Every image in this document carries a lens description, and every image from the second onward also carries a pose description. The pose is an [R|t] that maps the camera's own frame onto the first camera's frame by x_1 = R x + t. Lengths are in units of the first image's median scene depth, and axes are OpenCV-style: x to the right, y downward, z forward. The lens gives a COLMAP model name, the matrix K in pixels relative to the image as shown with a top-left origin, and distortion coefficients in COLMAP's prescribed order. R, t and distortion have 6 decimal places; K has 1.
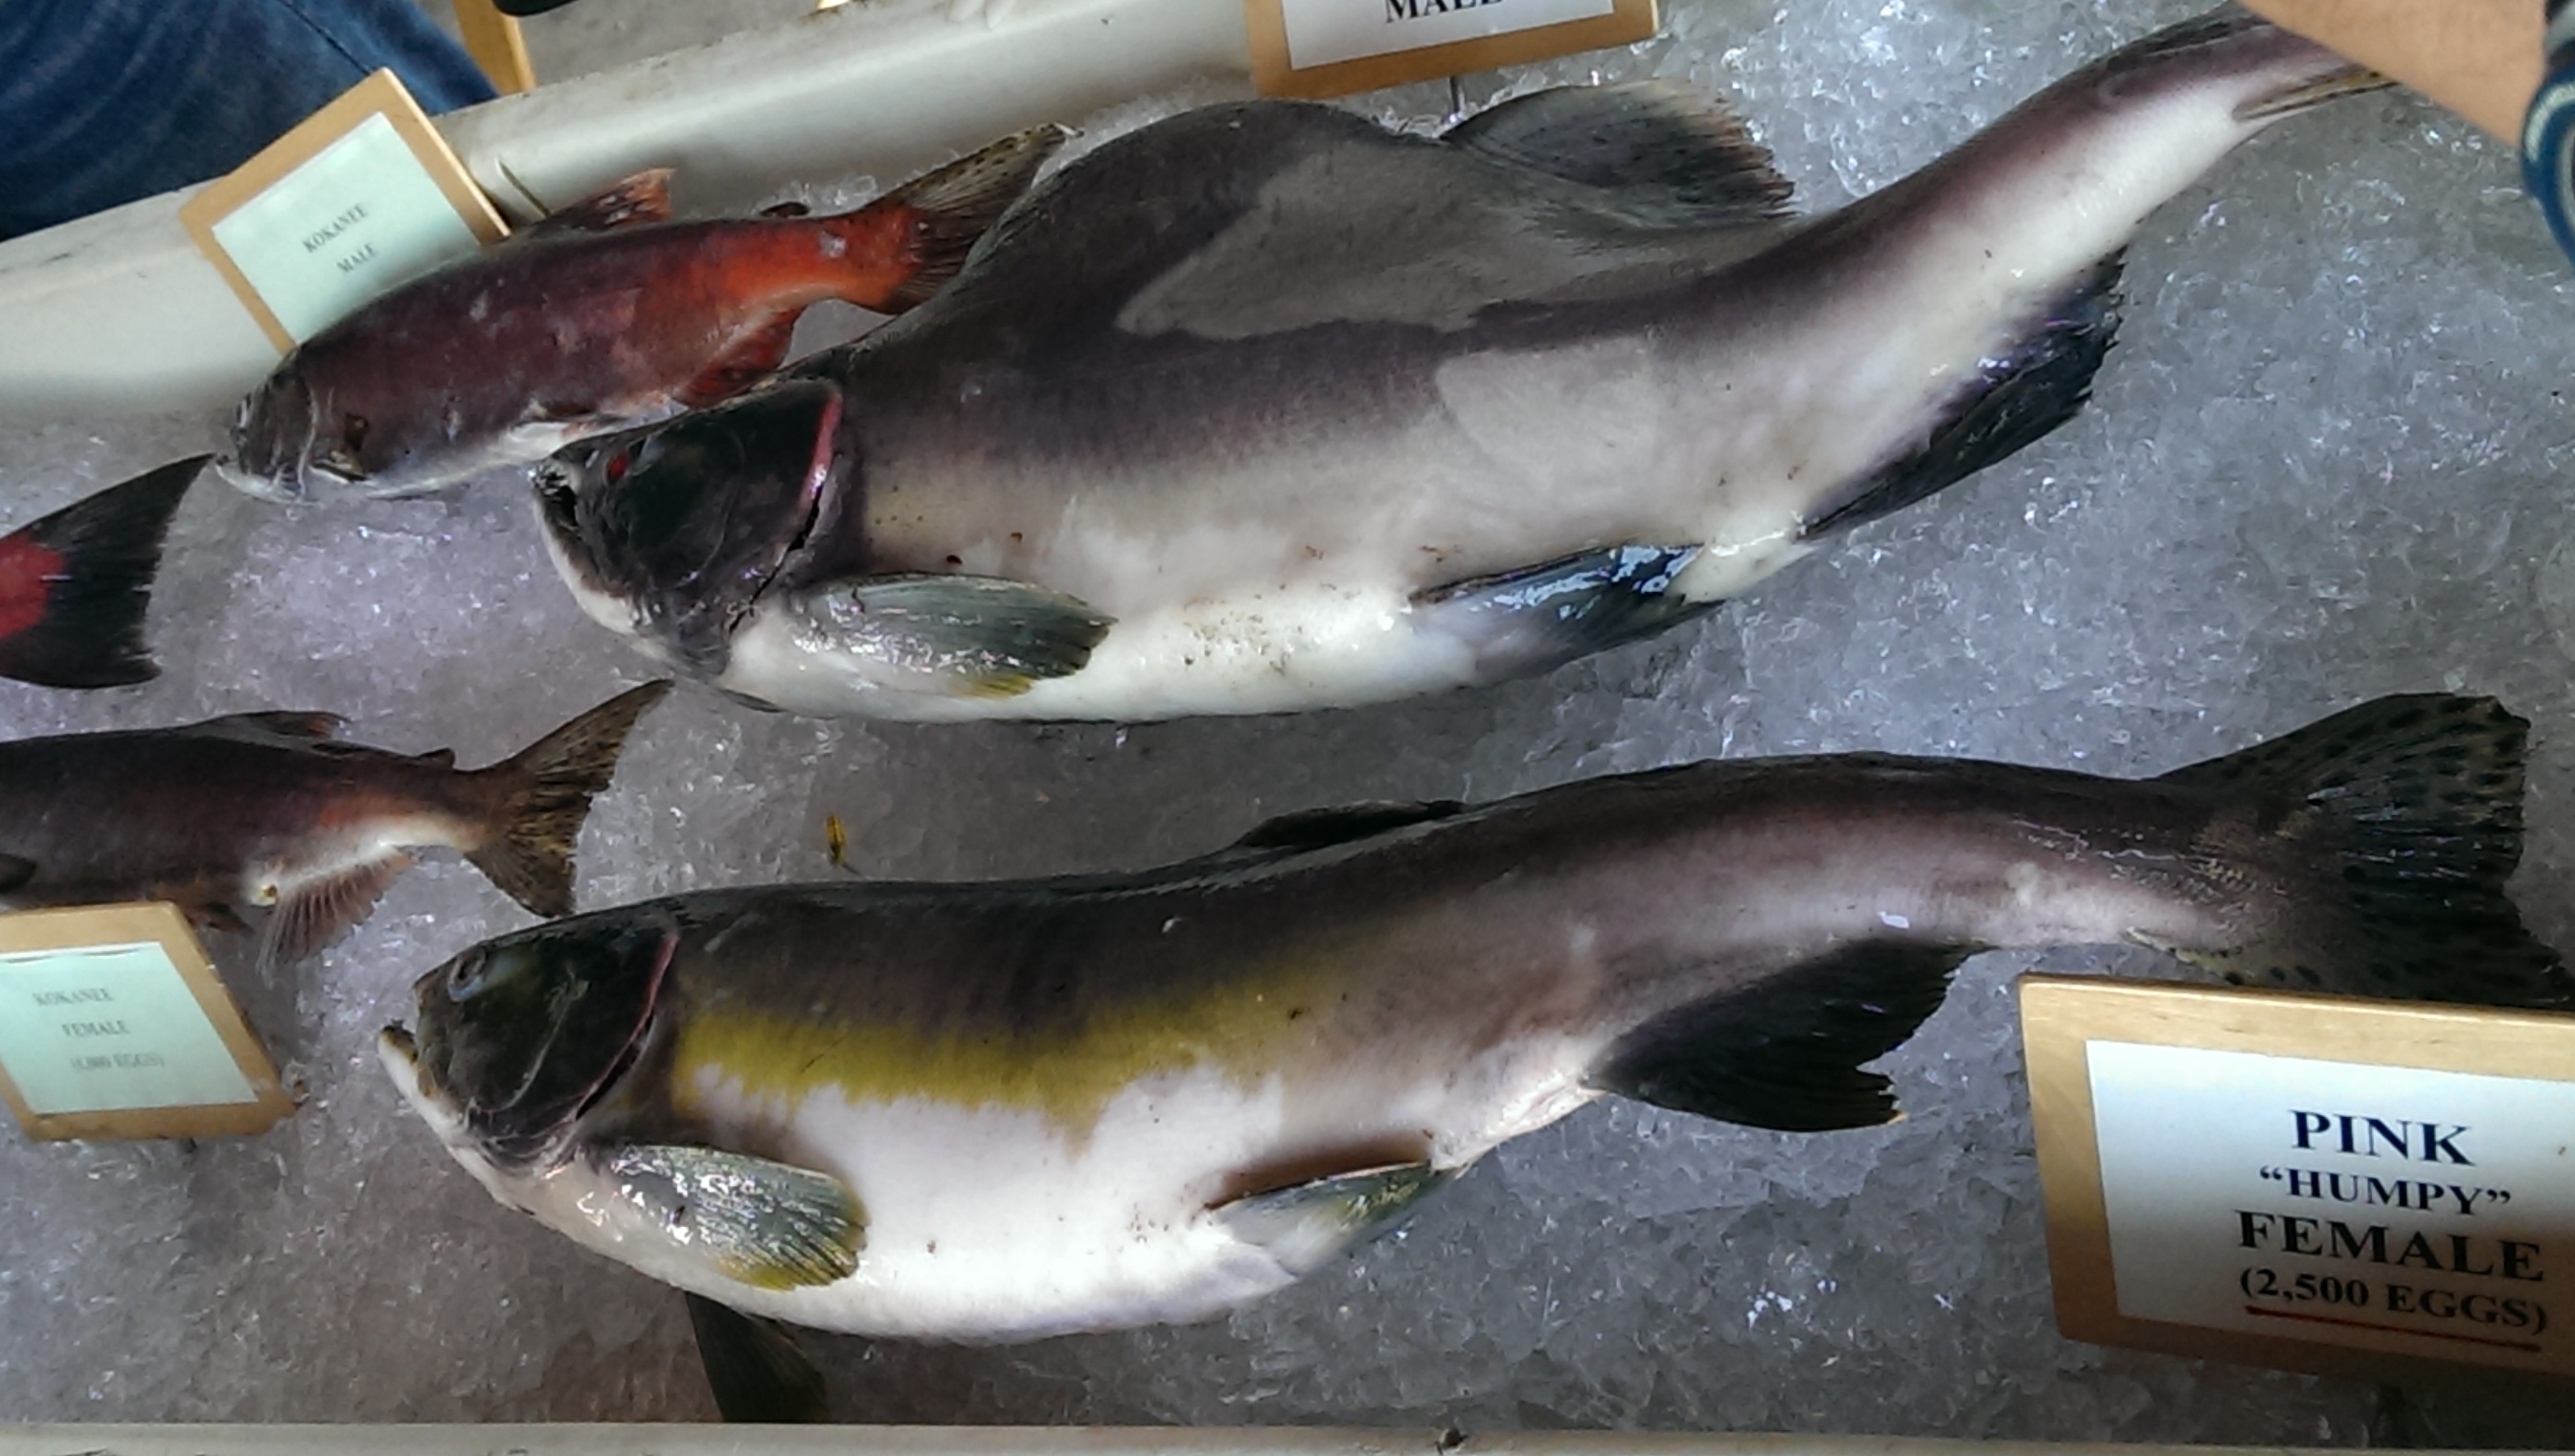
lens RADIAL K [[2698.5, 0, 1292.5], [0, 2698.5, 639.5], [0, 0, 1]] dist [0.108251, -0.190720]
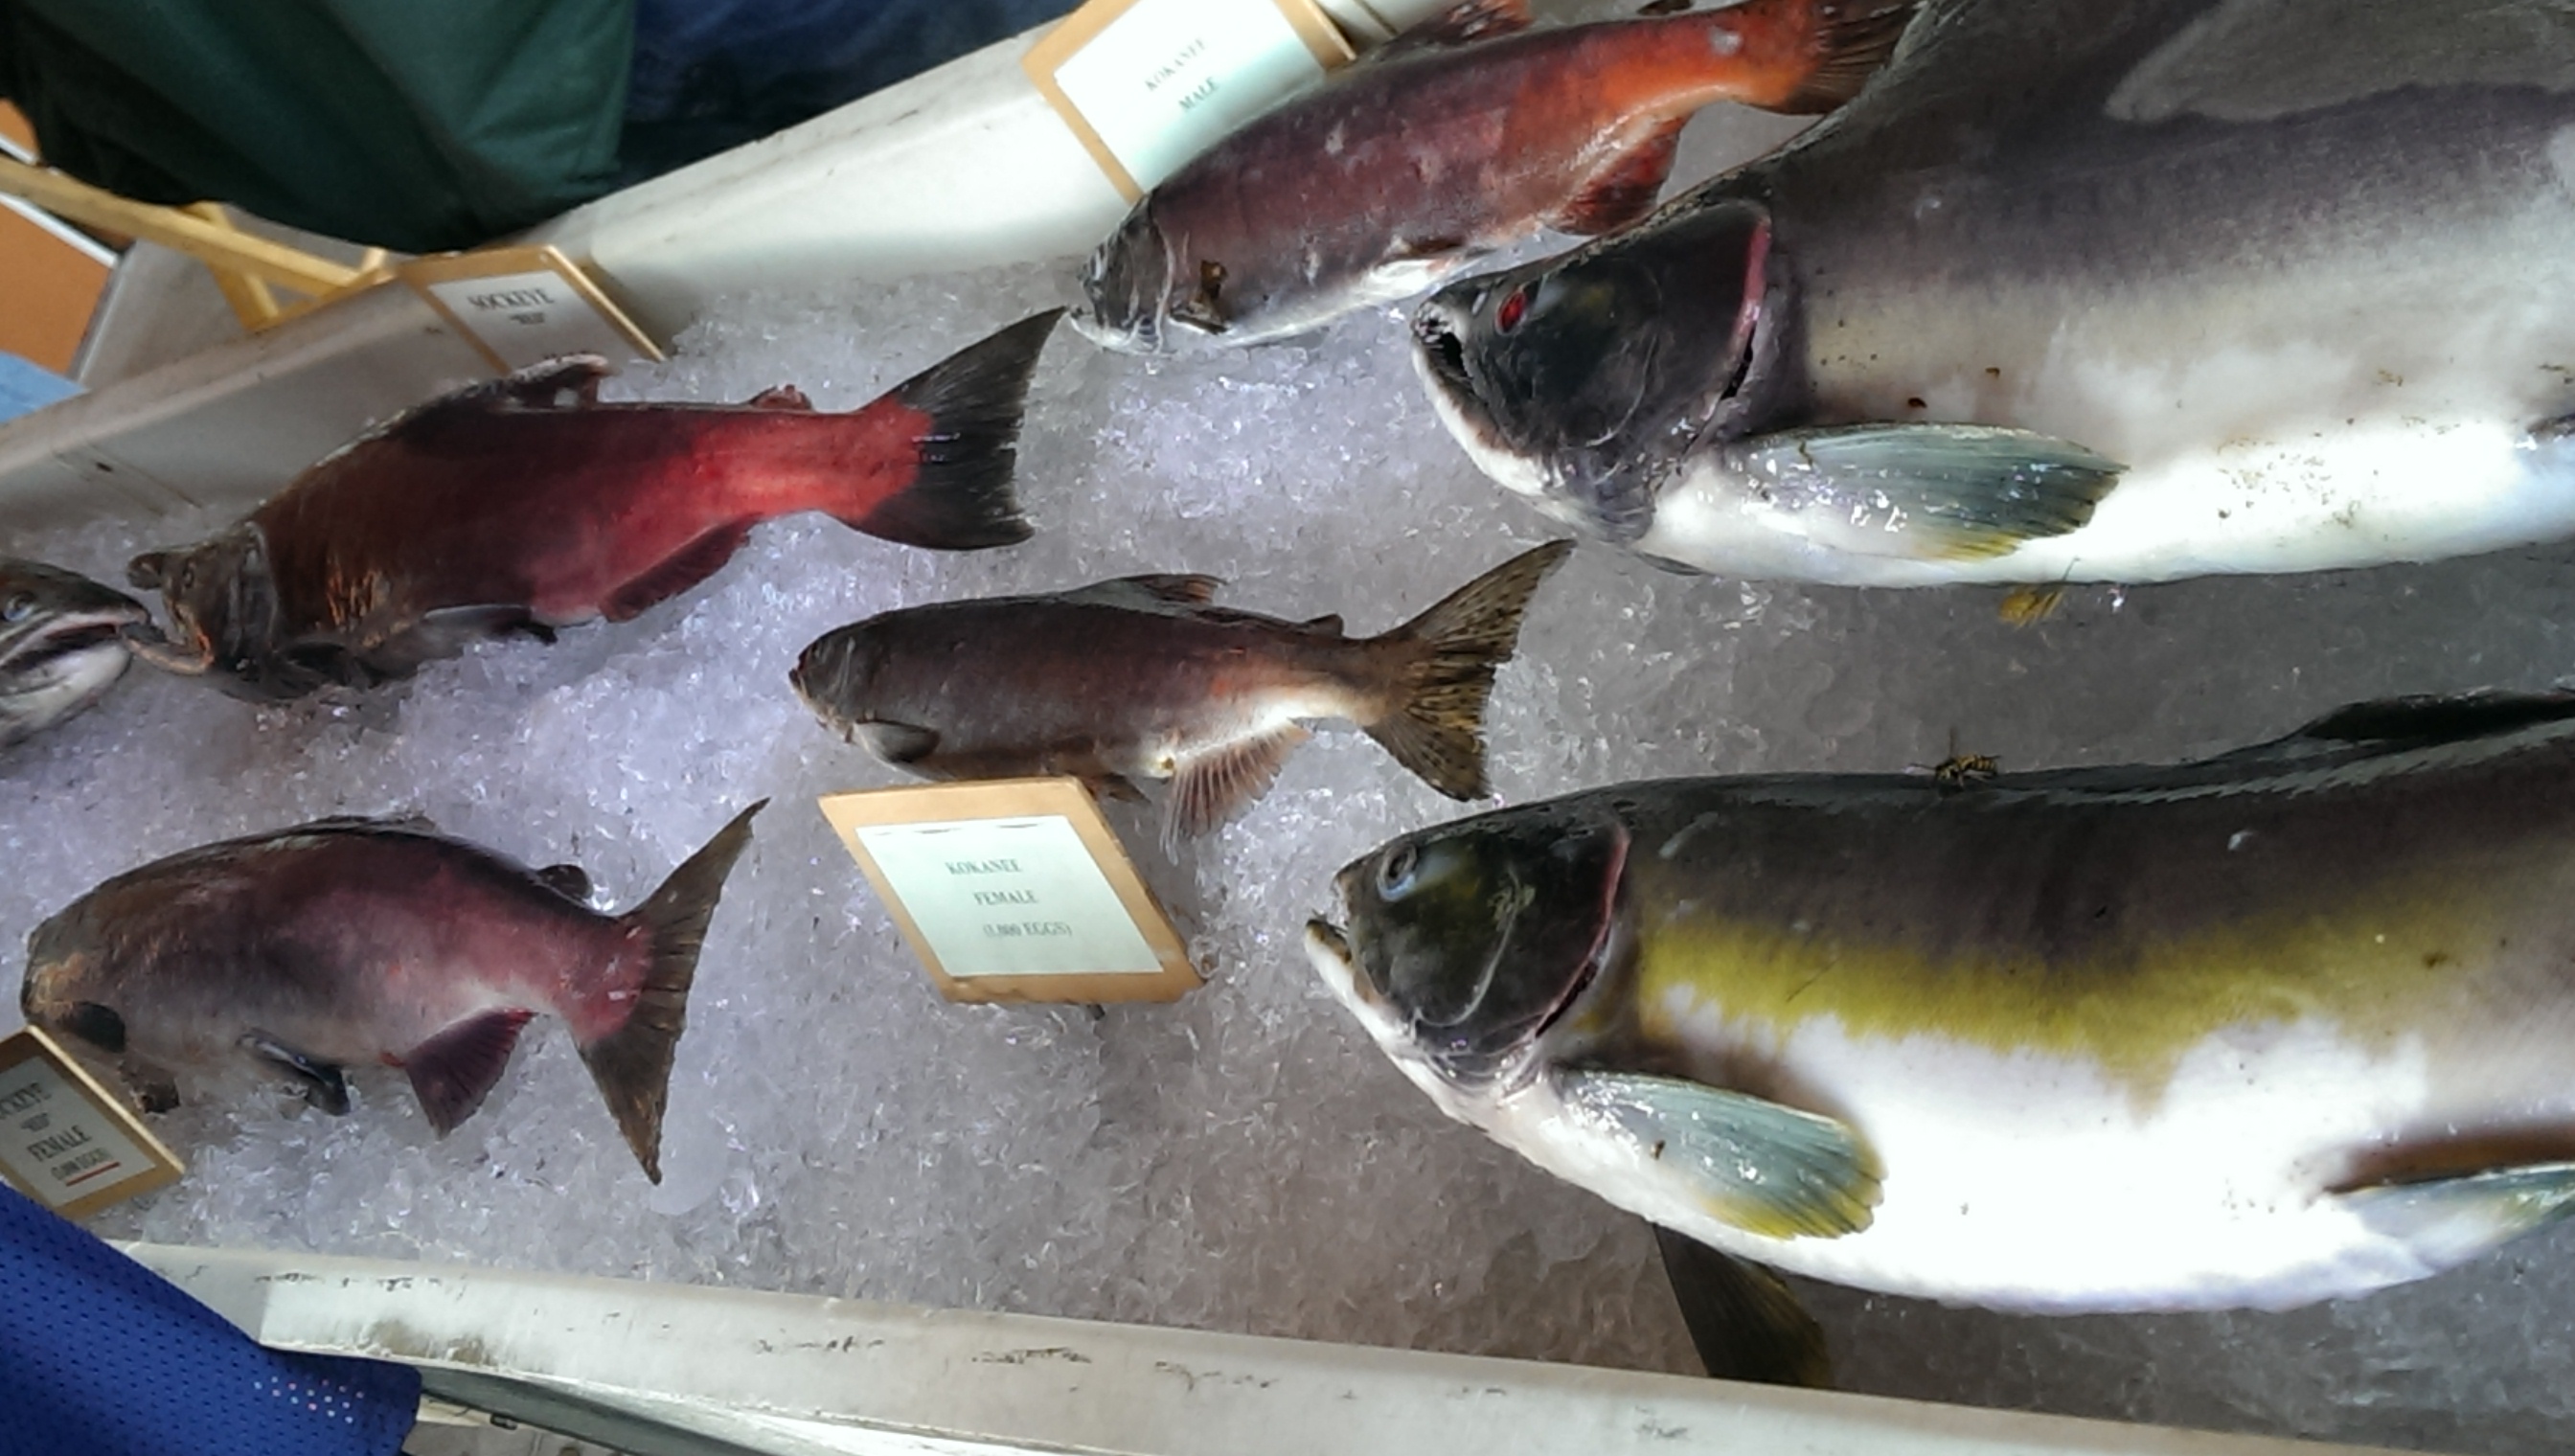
lens RADIAL K [[2698.5, 0, 1292.5], [0, 2698.5, 639.5], [0, 0, 1]] dist [0.108251, -0.190720]
pose [[0.965063, -0.024989, -0.260825, -0.086731], [0.047739, 0.995550, 0.081253, -0.031838], [0.257634, -0.090866, 0.961961, 0.095347]]
